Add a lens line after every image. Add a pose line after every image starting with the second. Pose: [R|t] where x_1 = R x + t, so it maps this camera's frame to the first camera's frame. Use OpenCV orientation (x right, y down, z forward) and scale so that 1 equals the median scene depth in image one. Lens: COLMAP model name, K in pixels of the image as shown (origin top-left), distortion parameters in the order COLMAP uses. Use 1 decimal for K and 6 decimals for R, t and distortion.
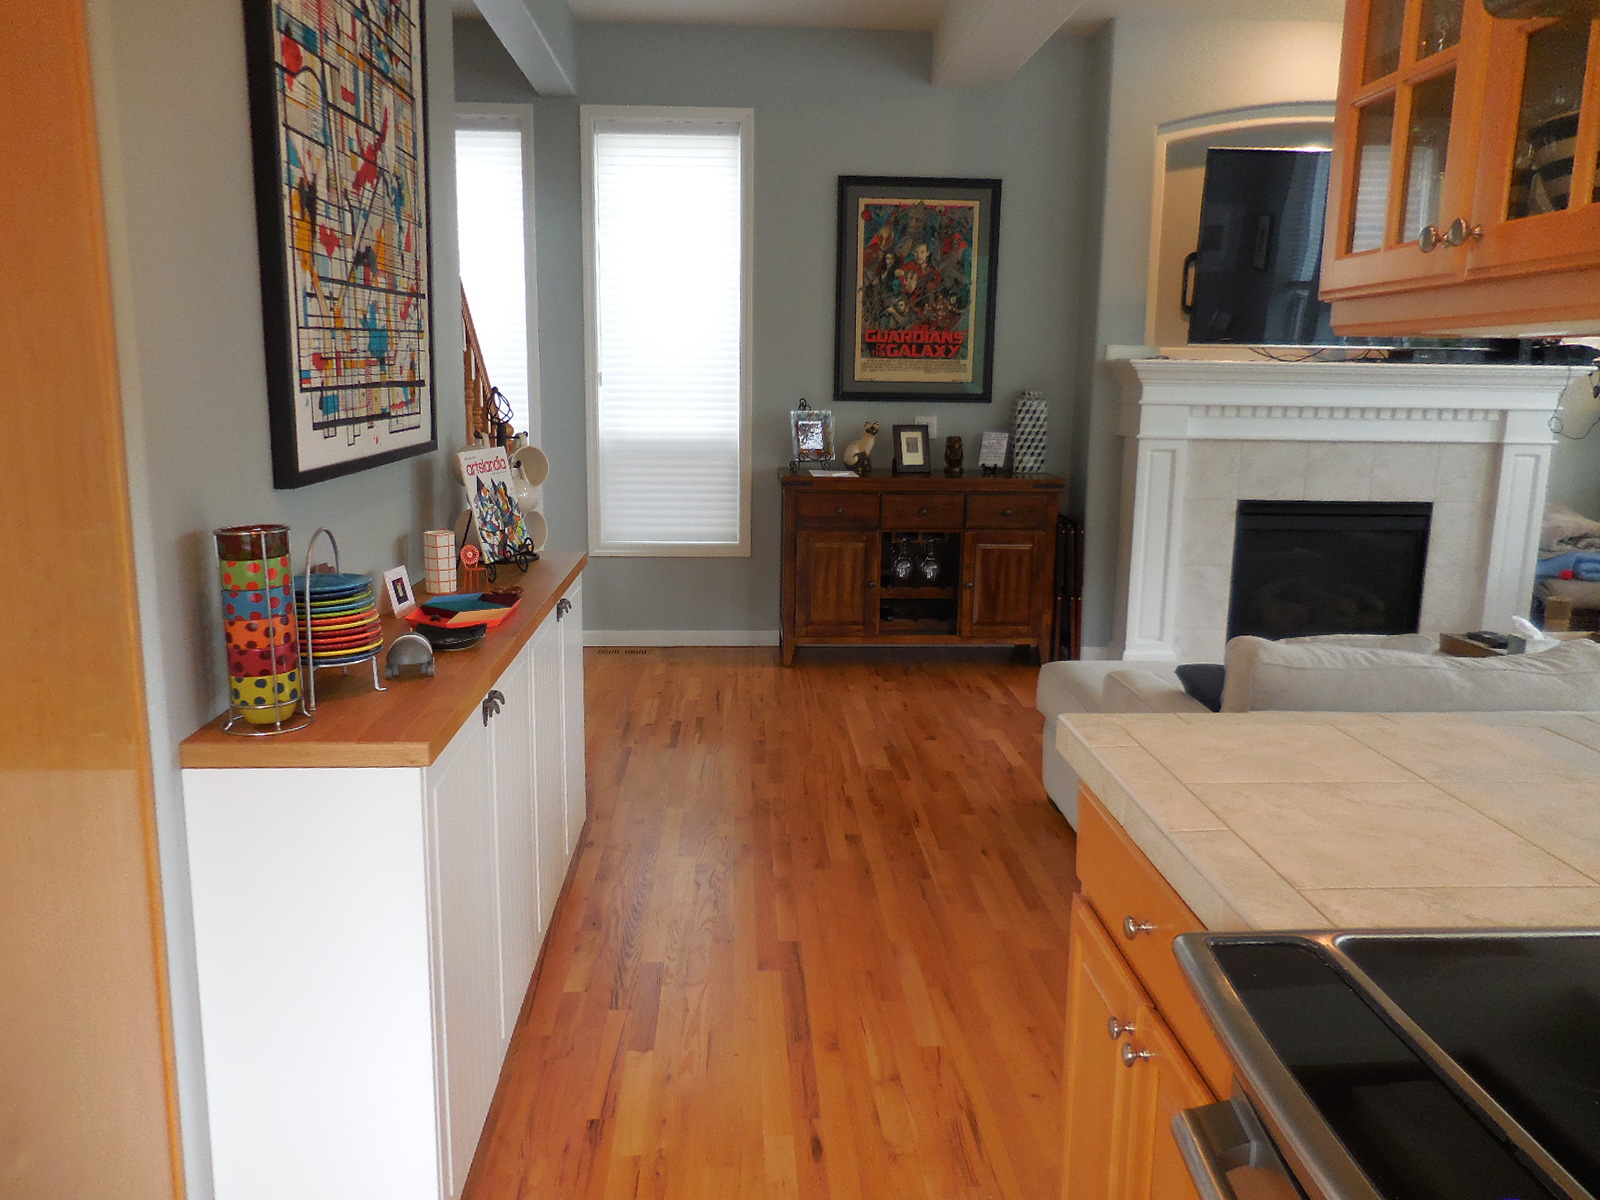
lens RADIAL K [[1227.2, 0, 800.3], [0, 1227.2, 599.6], [0, 0, 1]] dist [0.009914, -0.006929]
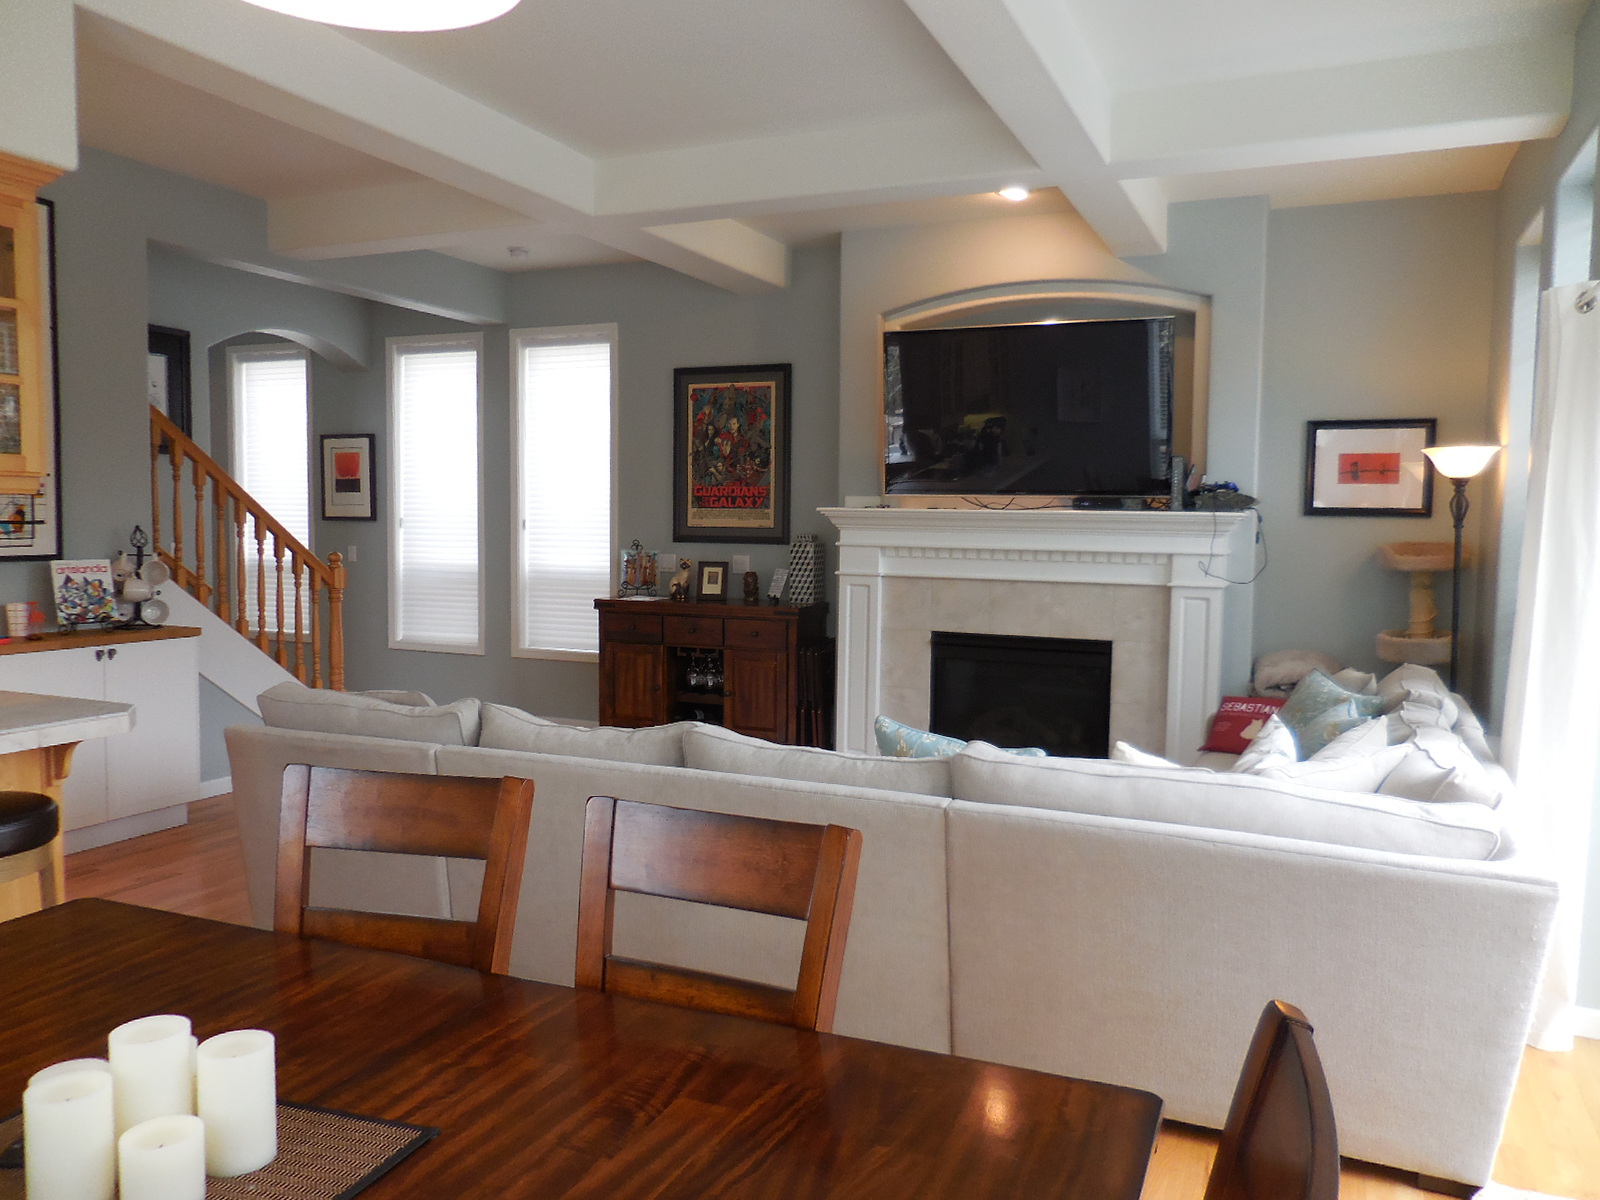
lens RADIAL K [[1227.2, 0, 802.2], [0, 1227.2, 600.5], [0, 0, 1]] dist [0.009914, -0.006929]
pose [[0.896311, 0.027150, -0.442594, 0.716248], [-0.081196, 0.991297, -0.103624, 0.016063], [0.435929, 0.128816, 0.890715, -0.048436]]
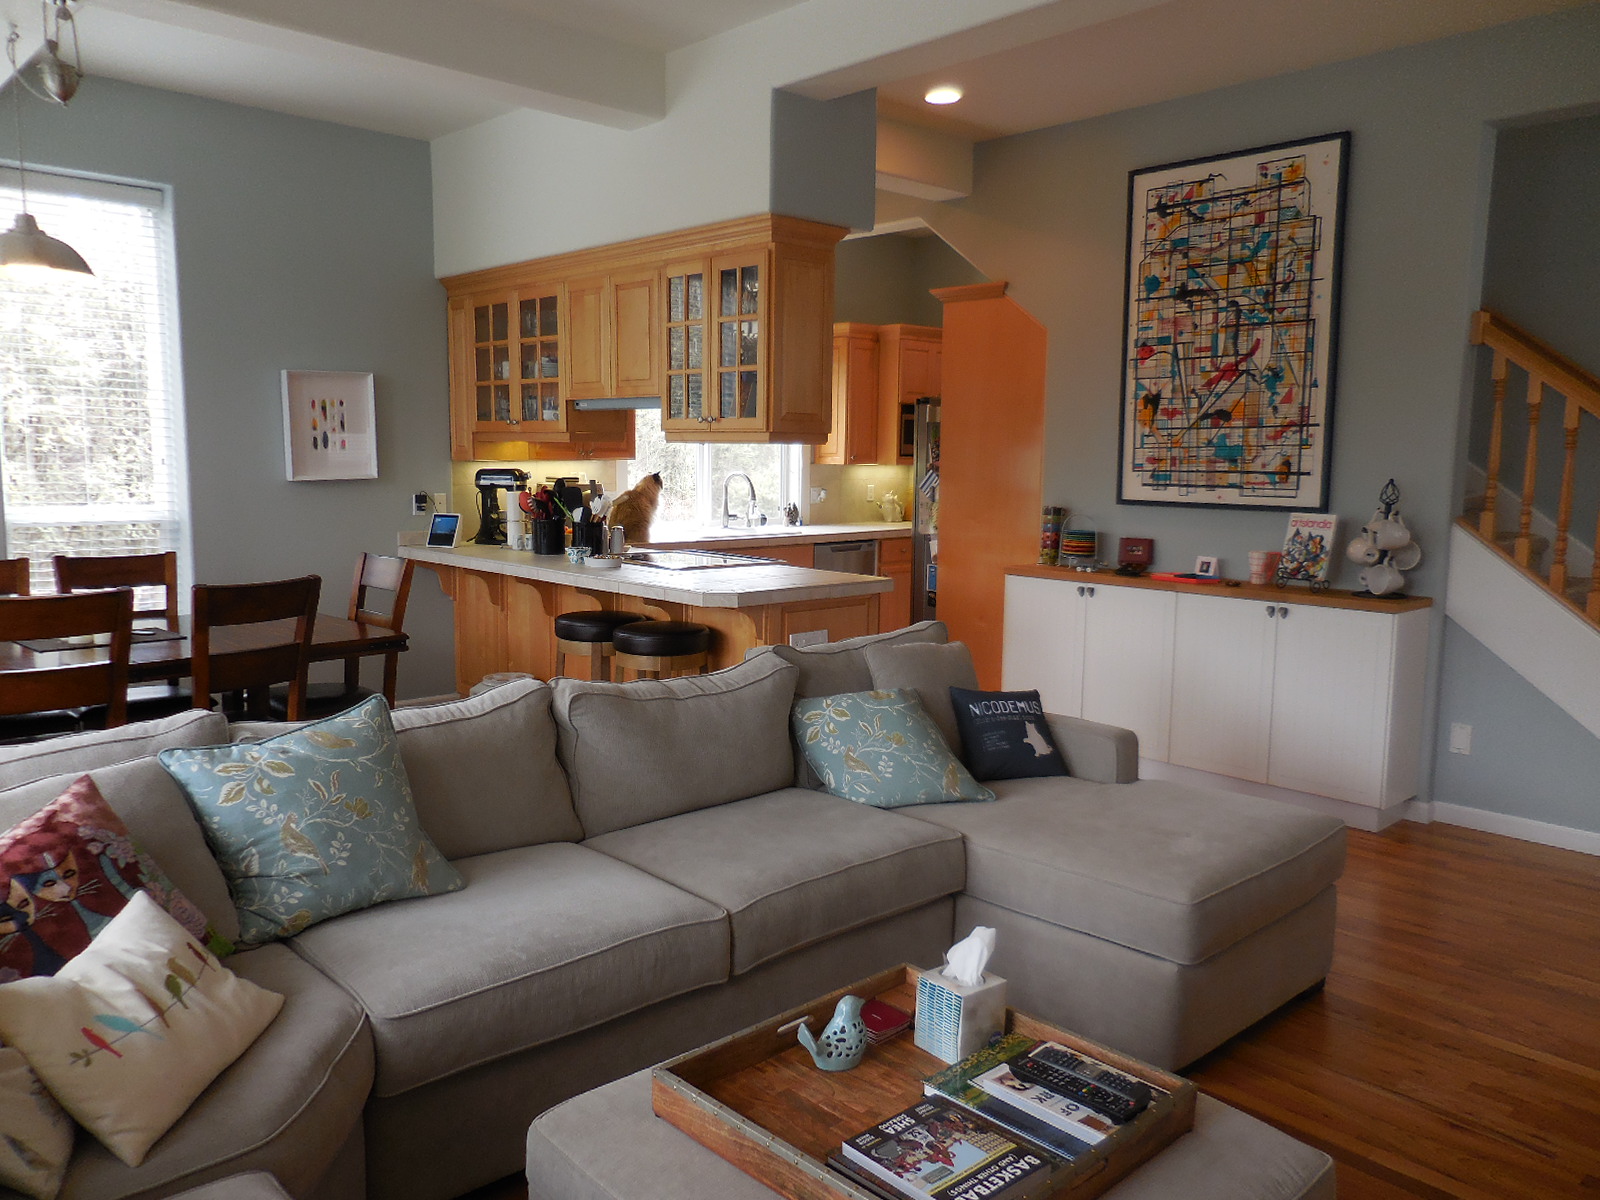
lens RADIAL K [[1227.2, 0, 800.5], [0, 1227.2, 612.2], [0, 0, 1]] dist [0.009914, -0.006929]
pose [[-0.762393, 0.059973, -0.644329, 0.671267], [-0.142667, 0.955619, 0.257755, -0.162087], [0.631192, 0.288435, -0.720001, 0.899783]]
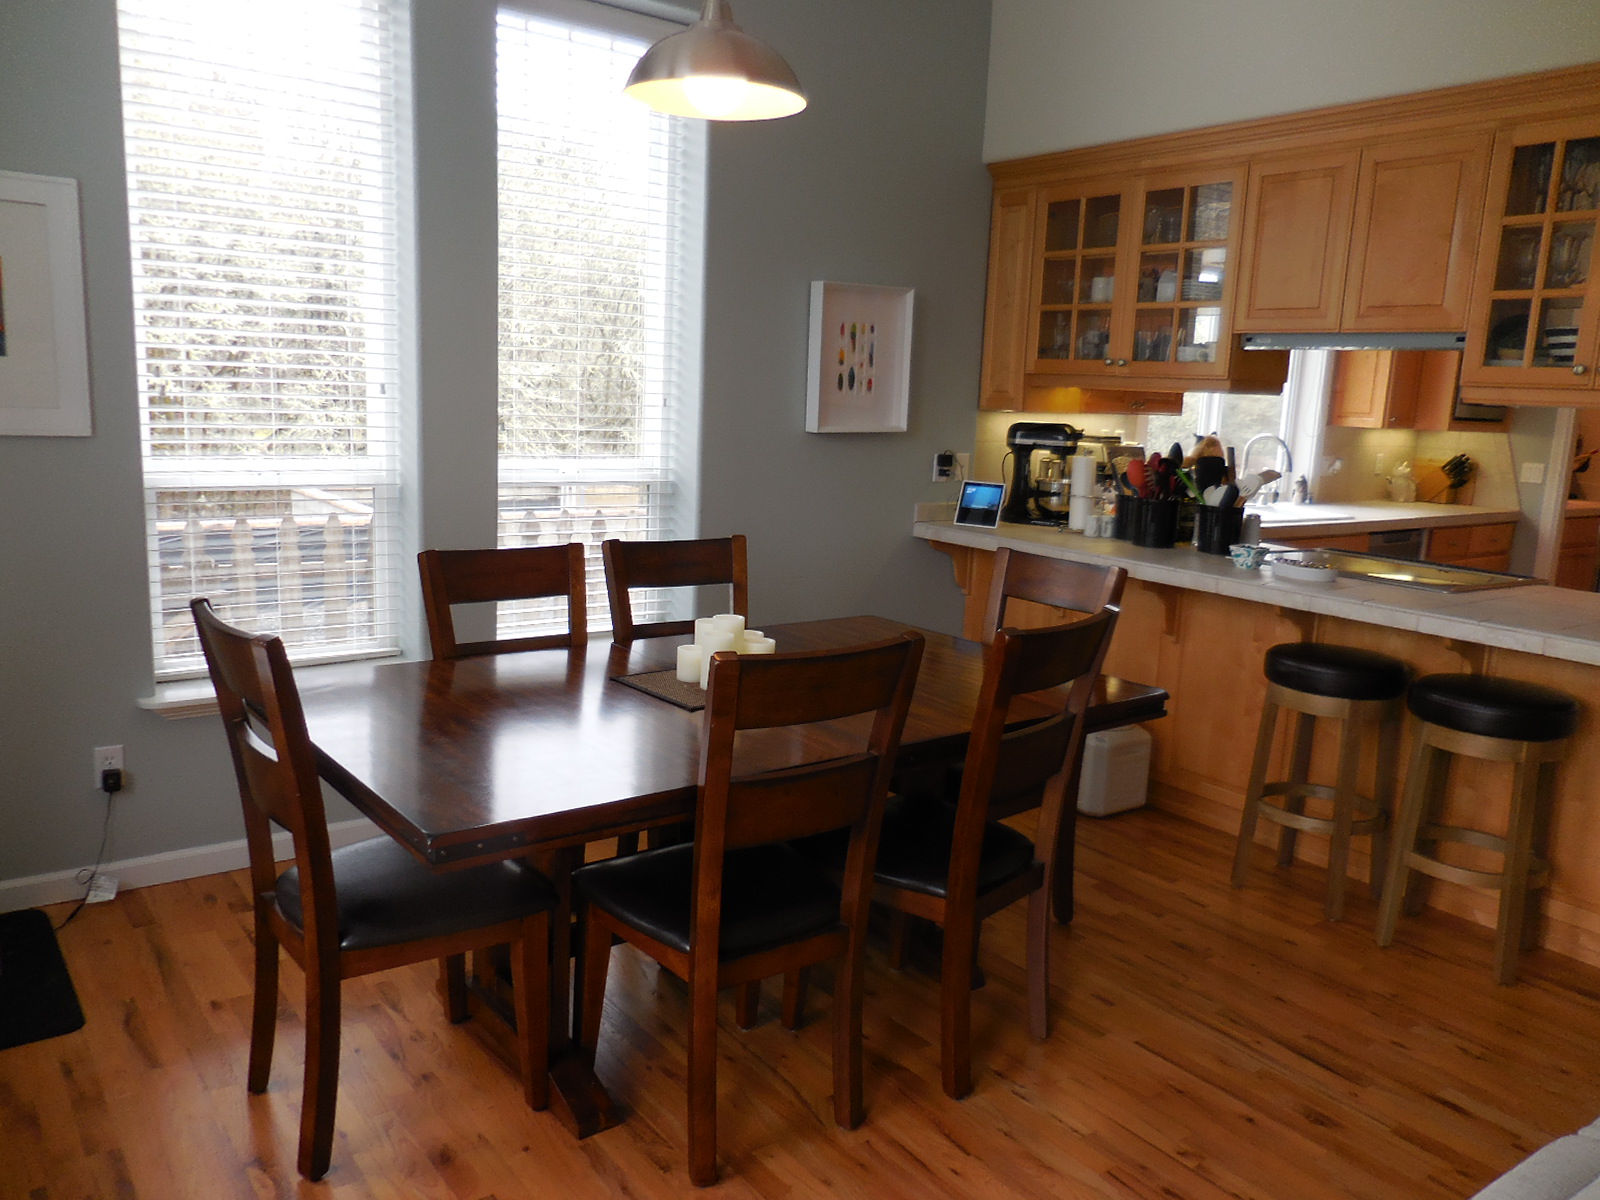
lens RADIAL K [[1227.2, 0, 798.0], [0, 1227.2, 593.2], [0, 0, 1]] dist [0.009914, -0.006929]
pose [[-0.828830, 0.039162, -0.558128, 0.727147], [-0.160645, 0.938888, 0.304439, -0.109915], [0.535942, 0.341988, -0.771887, 0.636475]]
